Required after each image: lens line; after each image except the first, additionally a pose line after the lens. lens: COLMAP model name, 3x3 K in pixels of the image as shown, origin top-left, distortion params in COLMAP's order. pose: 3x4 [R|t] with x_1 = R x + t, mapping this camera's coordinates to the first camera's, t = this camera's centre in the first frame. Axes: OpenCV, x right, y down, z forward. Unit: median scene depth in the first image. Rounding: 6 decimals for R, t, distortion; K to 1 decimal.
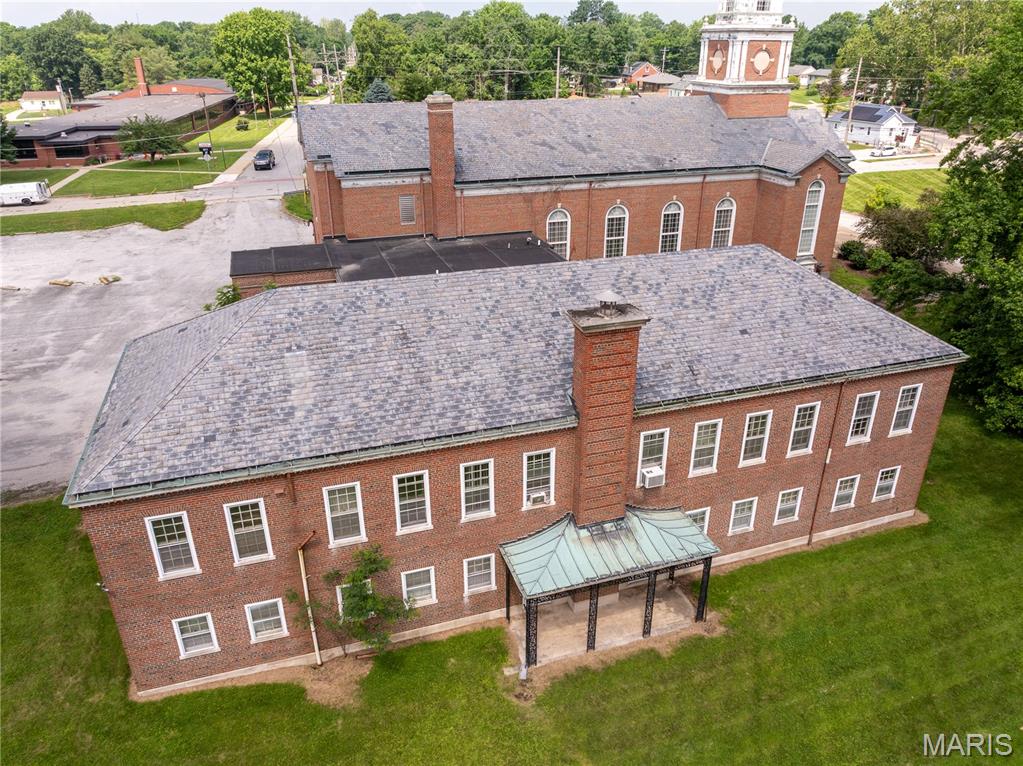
lens RADIAL K [[727.5, 0, 515.6], [0, 727.5, 380.9], [0, 0, 1]] dist [-0.034855, 0.020077]
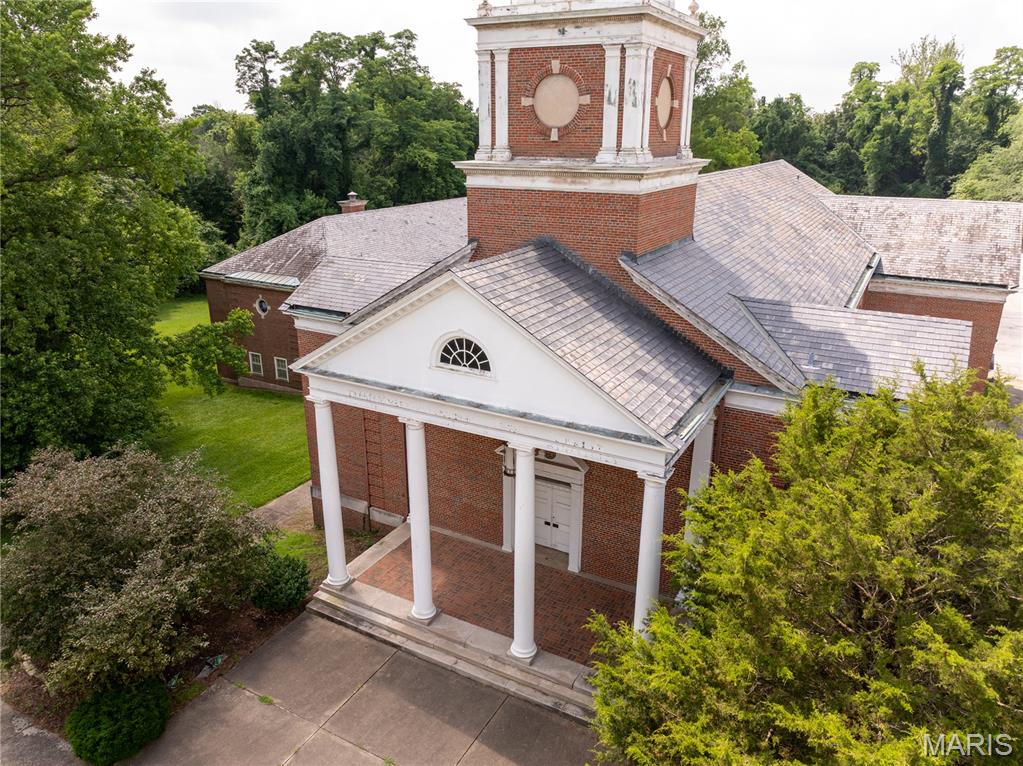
lens RADIAL K [[727.5, 0, 515.6], [0, 727.5, 380.9], [0, 0, 1]] dist [-0.034855, 0.020077]
pose [[0.737205, -0.217566, 0.639683, 0.006988], [0.285566, 0.958354, -0.003151, -0.326680], [-0.612357, 0.184994, 0.768632, 0.783773]]
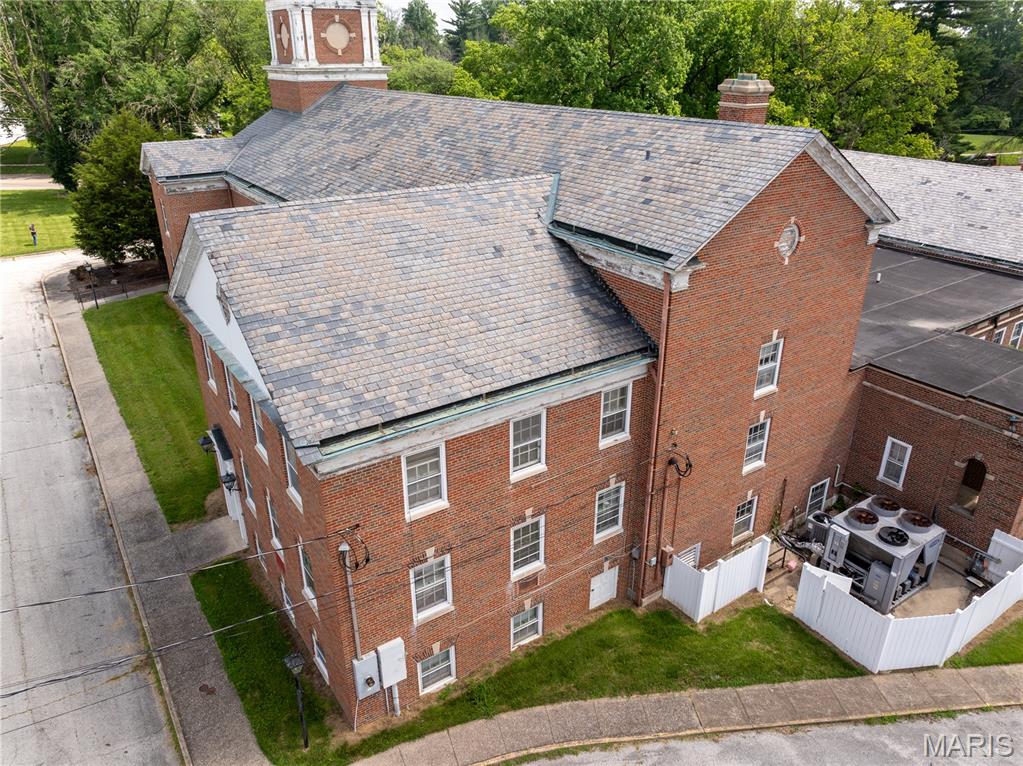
lens RADIAL K [[727.5, 0, 515.6], [0, 727.5, 380.9], [0, 0, 1]] dist [-0.034855, 0.020077]
pose [[-0.275701, -0.401891, 0.873197, -0.571834], [0.407964, 0.773609, 0.484865, -0.468815], [-0.870376, 0.489910, -0.049328, 1.080726]]
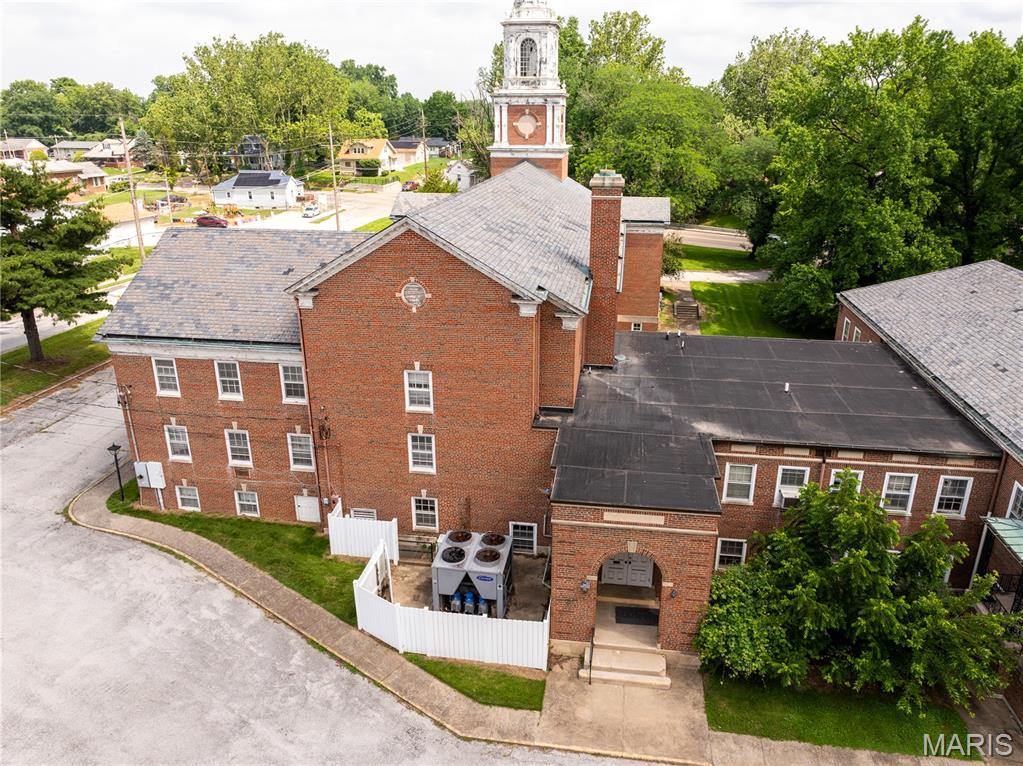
lens RADIAL K [[727.5, 0, 515.6], [0, 727.5, 380.9], [0, 0, 1]] dist [-0.034855, 0.020077]
pose [[0.455715, -0.309804, 0.834473, -0.660635], [0.378837, 0.915839, 0.133125, -0.273215], [-0.805485, 0.255462, 0.534726, 0.597646]]
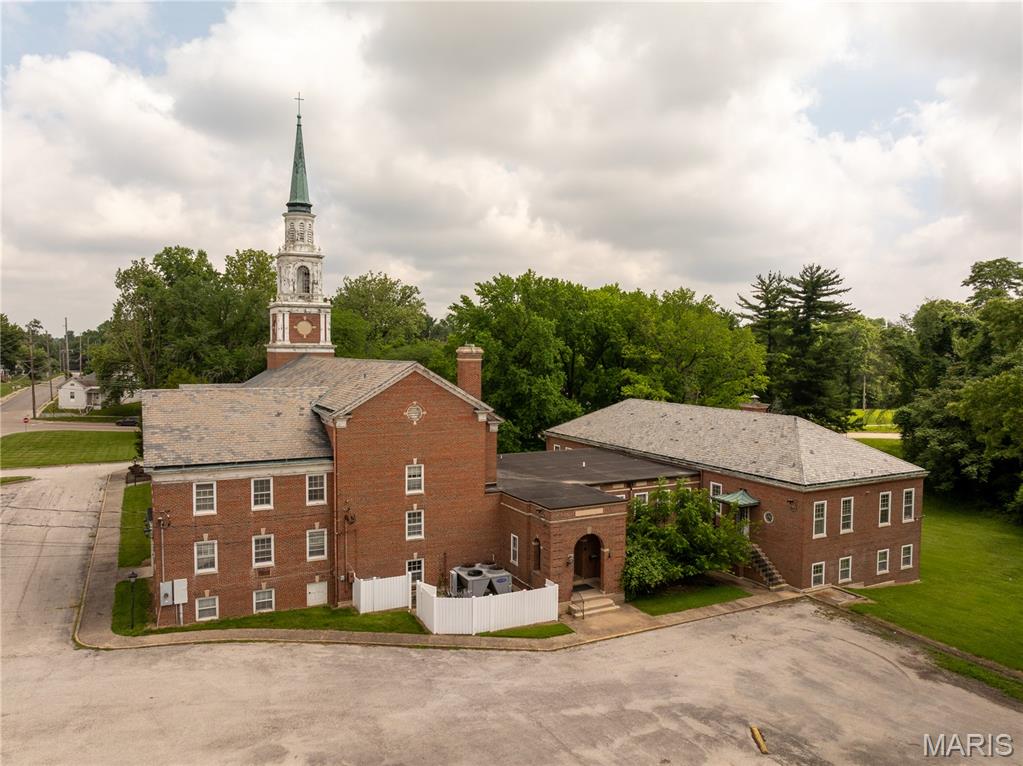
lens RADIAL K [[727.5, 0, 515.6], [0, 727.5, 380.9], [0, 0, 1]] dist [-0.034855, 0.020077]
pose [[-0.154171, -0.047907, 0.986882, -1.035985], [0.414024, 0.903770, 0.108552, -0.357922], [-0.897115, 0.425329, -0.119501, 0.887248]]
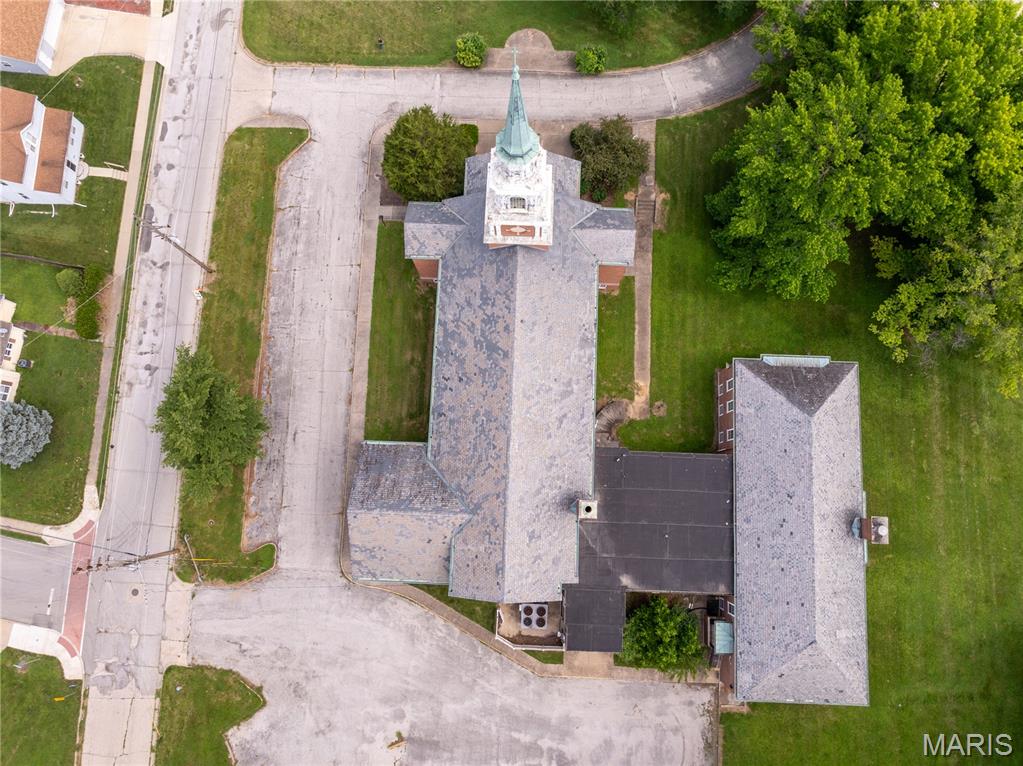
lens RADIAL K [[727.5, 0, 515.6], [0, 727.5, 380.9], [0, 0, 1]] dist [-0.034855, 0.020077]
pose [[0.354906, -0.924576, 0.138571, -0.098172], [0.411632, 0.287616, 0.864775, -1.392651], [-0.839405, -0.249874, 0.482662, 0.410961]]
